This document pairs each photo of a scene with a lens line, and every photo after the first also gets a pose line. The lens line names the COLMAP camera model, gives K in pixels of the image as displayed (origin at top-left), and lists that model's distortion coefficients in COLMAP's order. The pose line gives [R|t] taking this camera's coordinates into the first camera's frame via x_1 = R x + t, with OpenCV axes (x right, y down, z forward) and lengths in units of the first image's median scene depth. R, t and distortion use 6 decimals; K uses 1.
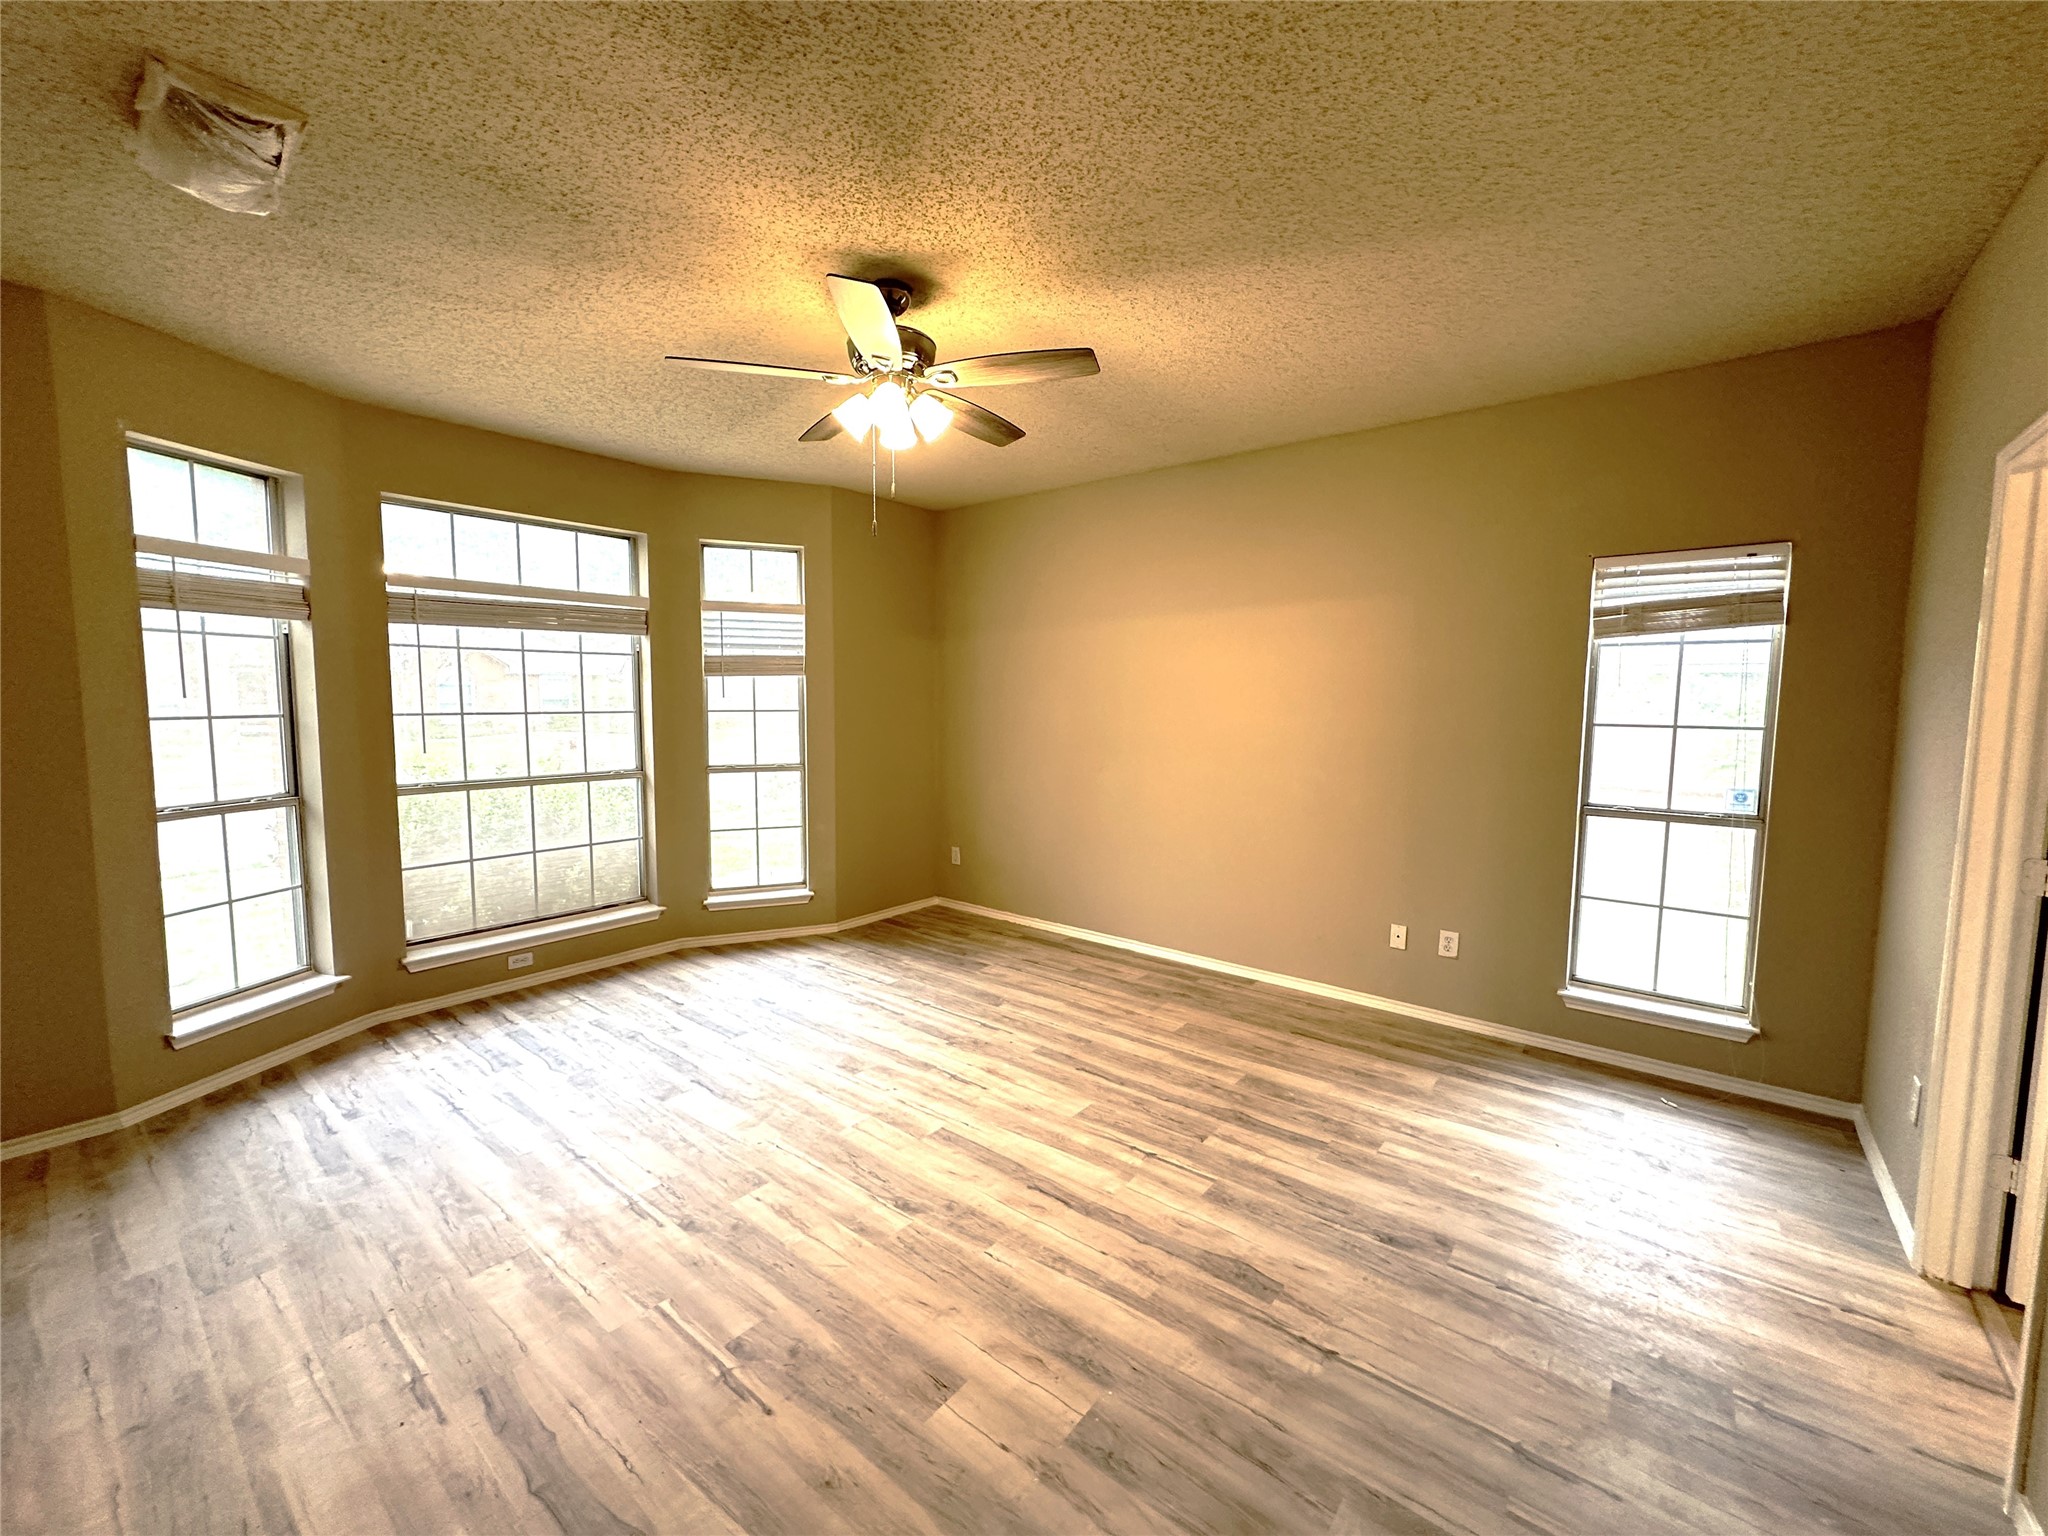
lens RADIAL K [[813.6, 0, 1027.9], [0, 813.6, 765.9], [0, 0, 1]] dist [-0.004225, -0.000254]
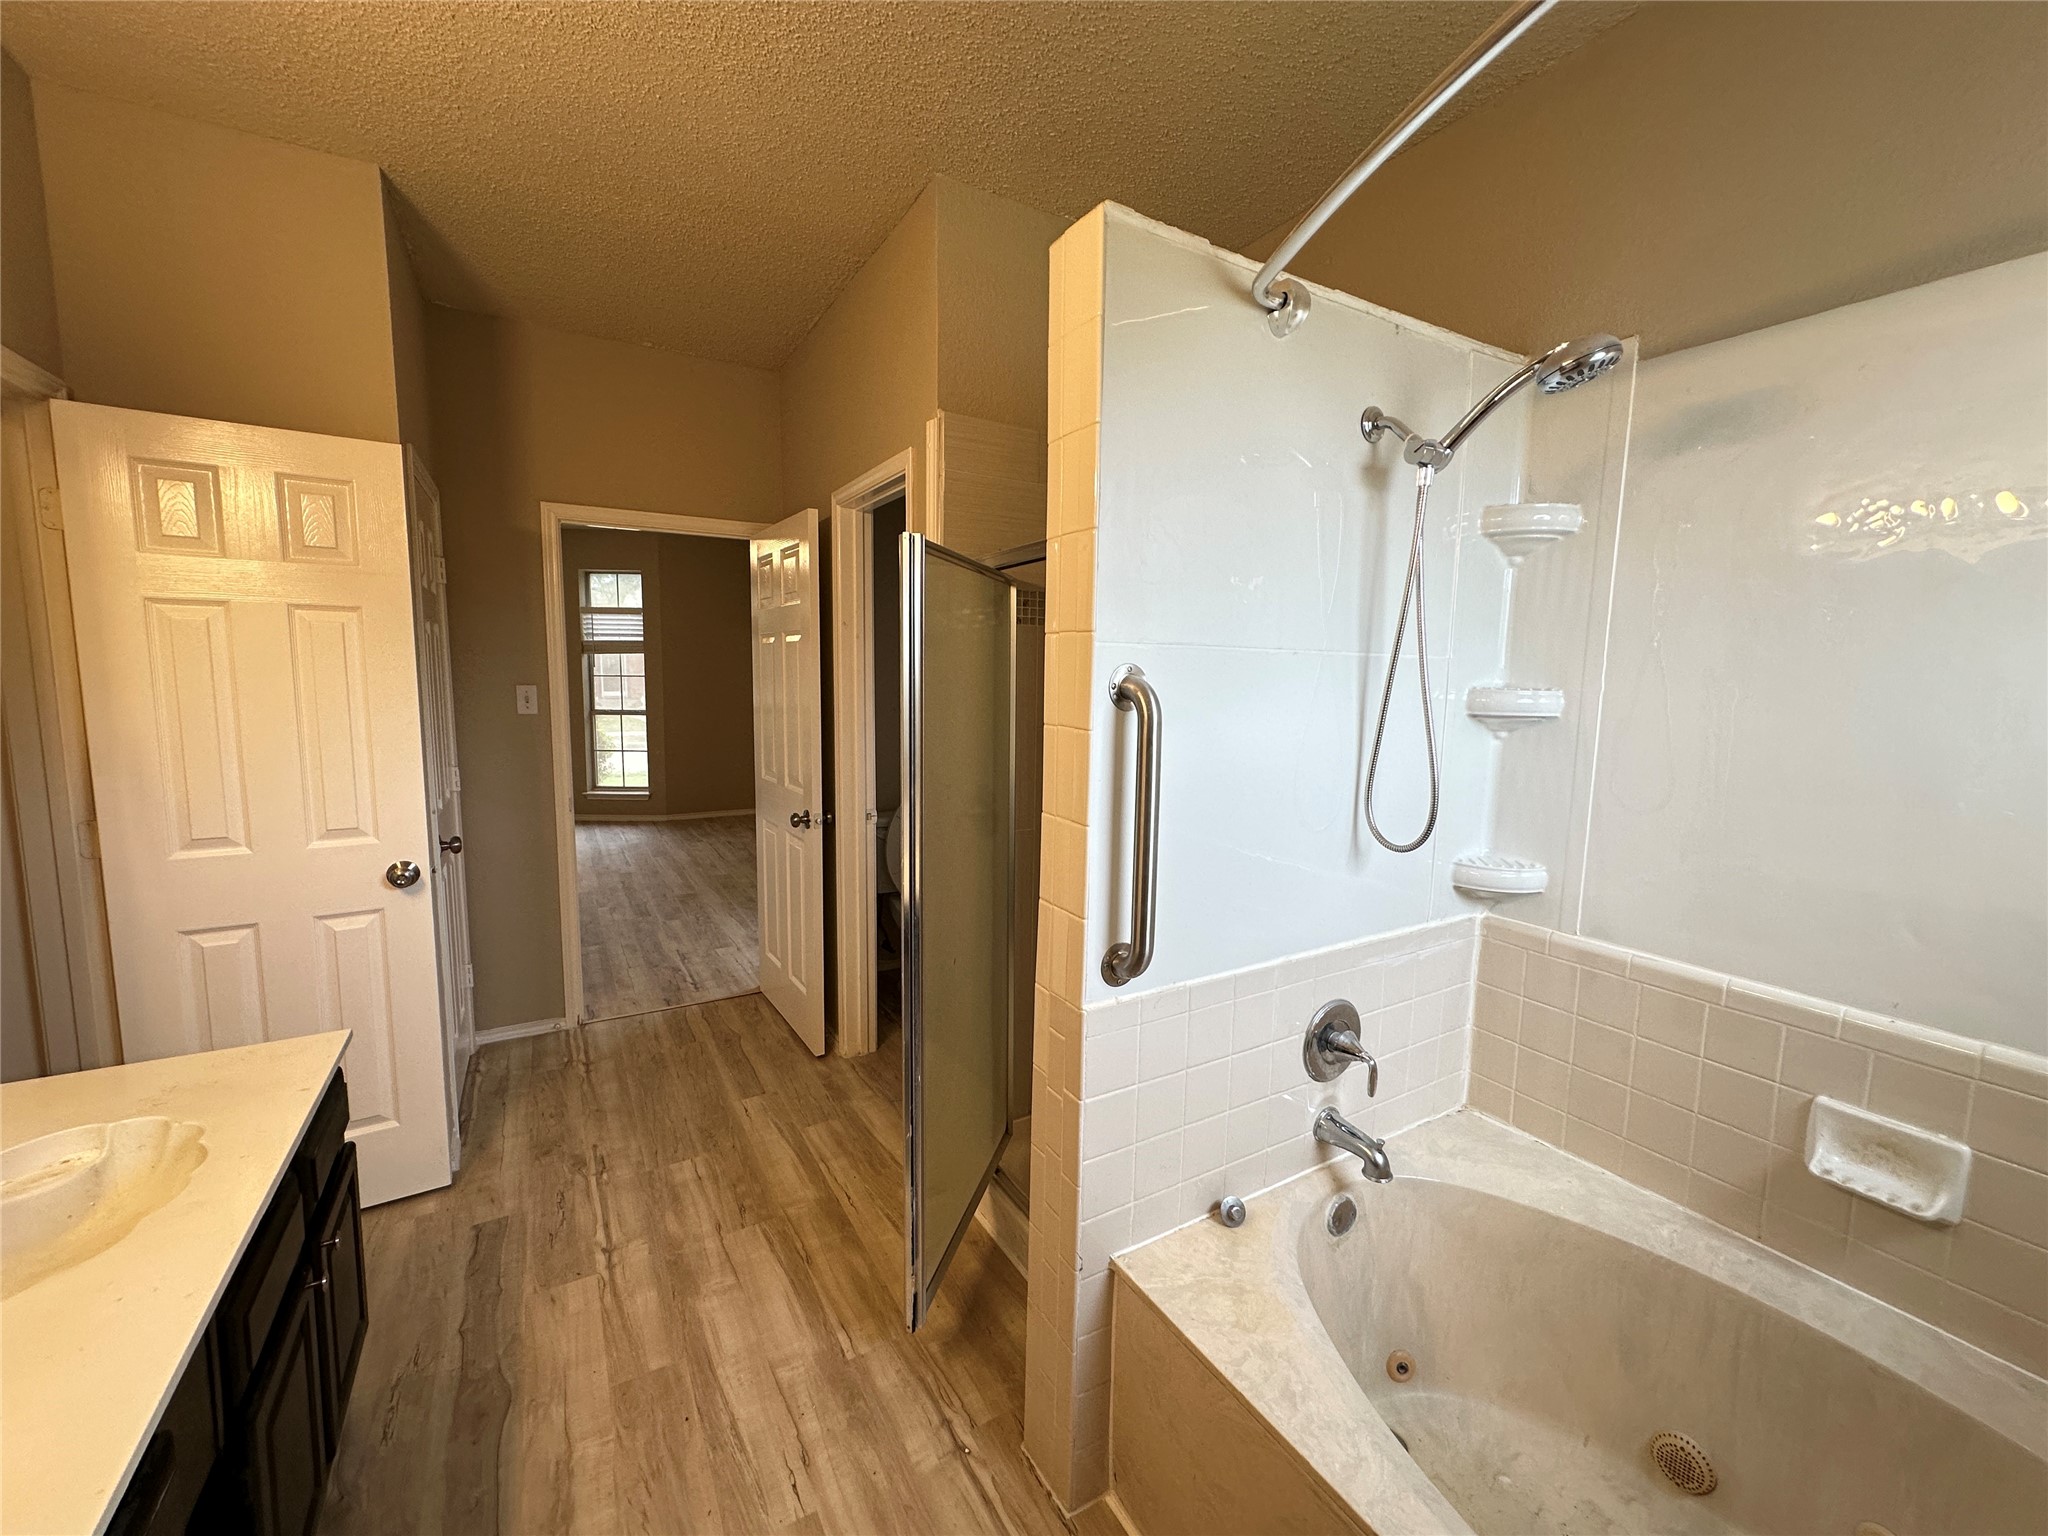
lens RADIAL K [[813.6, 0, 1023.6], [0, 813.6, 764.3], [0, 0, 1]] dist [-0.004225, -0.000254]
pose [[0.931714, 0.046421, -0.360214, 0.979477], [-0.041277, 0.998906, 0.021963, 0.037501], [0.360839, -0.005595, 0.932611, -0.194154]]
